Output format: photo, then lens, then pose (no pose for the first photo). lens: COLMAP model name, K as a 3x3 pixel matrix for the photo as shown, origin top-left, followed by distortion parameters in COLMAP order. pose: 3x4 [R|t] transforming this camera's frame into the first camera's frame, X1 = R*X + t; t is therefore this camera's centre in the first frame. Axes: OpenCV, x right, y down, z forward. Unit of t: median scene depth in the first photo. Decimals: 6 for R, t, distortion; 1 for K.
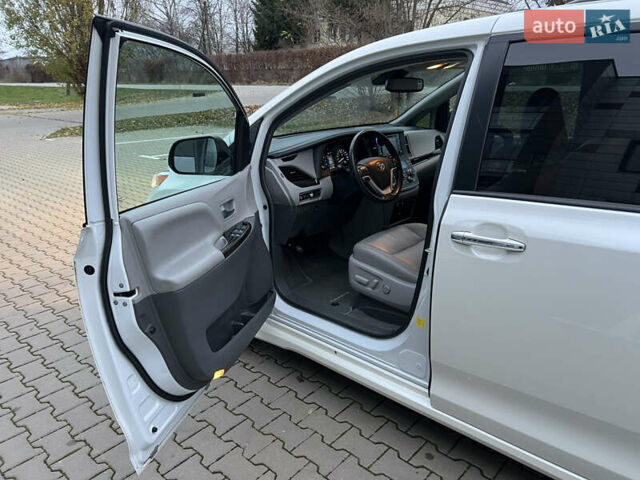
lens RADIAL K [[483.2, 0, 317.5], [0, 483.2, 230.3], [0, 0, 1]] dist [0.046017, -0.004167]
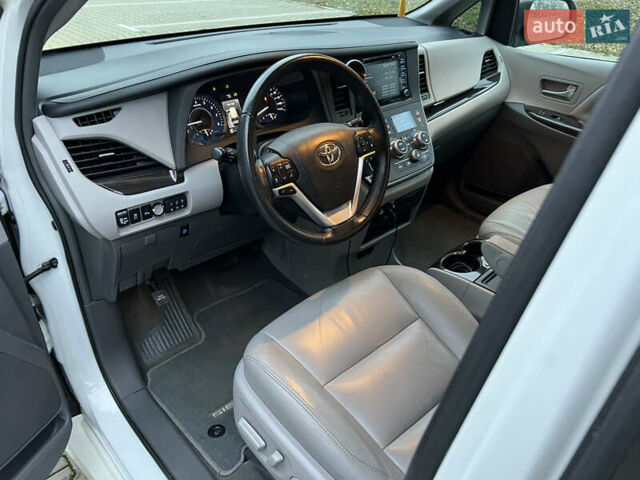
lens RADIAL K [[483.2, 0, 317.5], [0, 483.2, 230.3], [0, 0, 1]] dist [0.046017, -0.004167]
pose [[0.995157, 0.086325, -0.047019, 0.142984], [-0.072940, 0.969132, 0.235507, -0.162031], [0.065898, -0.230937, 0.970734, 0.589350]]
